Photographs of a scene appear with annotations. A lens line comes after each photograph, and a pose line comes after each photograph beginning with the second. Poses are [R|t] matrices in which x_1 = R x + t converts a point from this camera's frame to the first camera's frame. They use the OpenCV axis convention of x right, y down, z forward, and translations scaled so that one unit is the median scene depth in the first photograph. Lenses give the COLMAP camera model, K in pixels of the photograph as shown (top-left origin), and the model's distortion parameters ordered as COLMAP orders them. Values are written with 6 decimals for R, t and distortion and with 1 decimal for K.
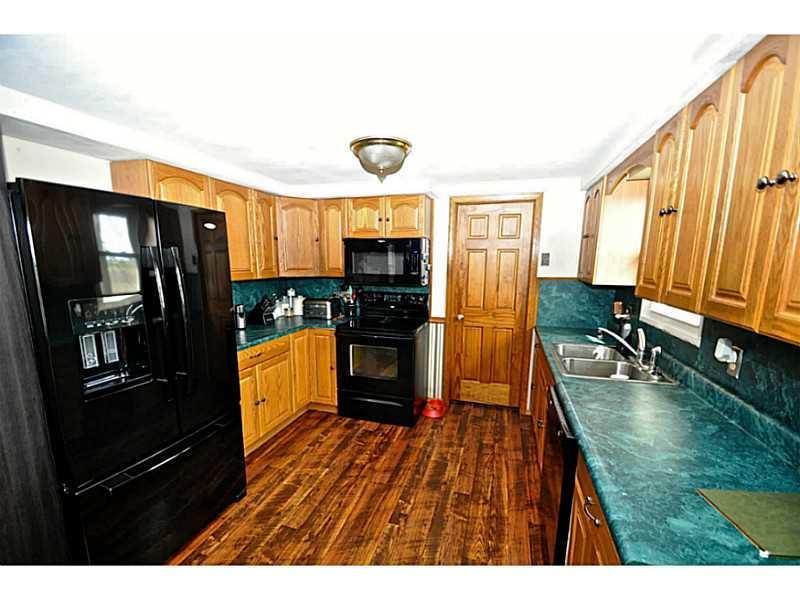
lens RADIAL K [[349.6, 0, 393.5], [0, 349.6, 322.2], [0, 0, 1]] dist [-0.021565, -0.001387]
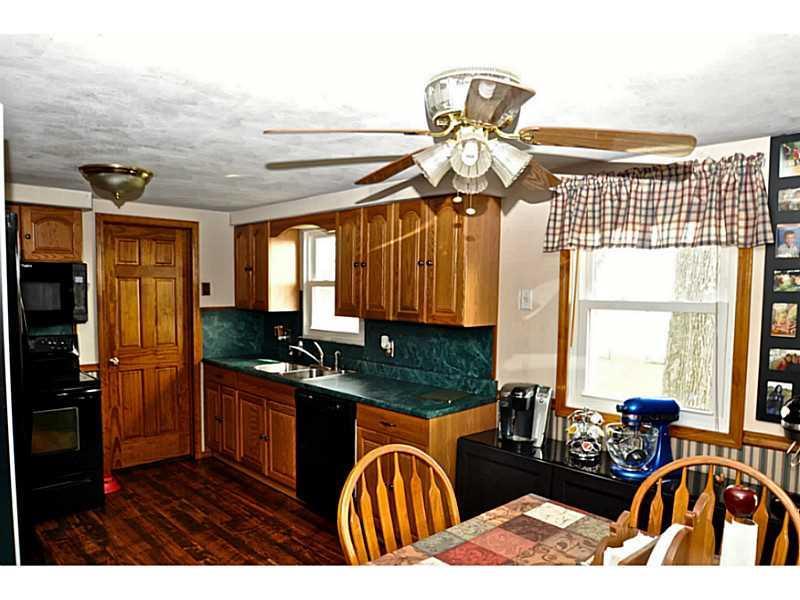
lens RADIAL K [[562.7, 0, 400.5], [0, 562.7, 298.3], [0, 0, 1]] dist [0.004727, 0.001350]
pose [[0.482727, -0.018950, 0.875566, -0.673722], [0.147312, 0.987278, -0.059850, 0.019232], [-0.863292, 0.157873, 0.479377, -0.218432]]
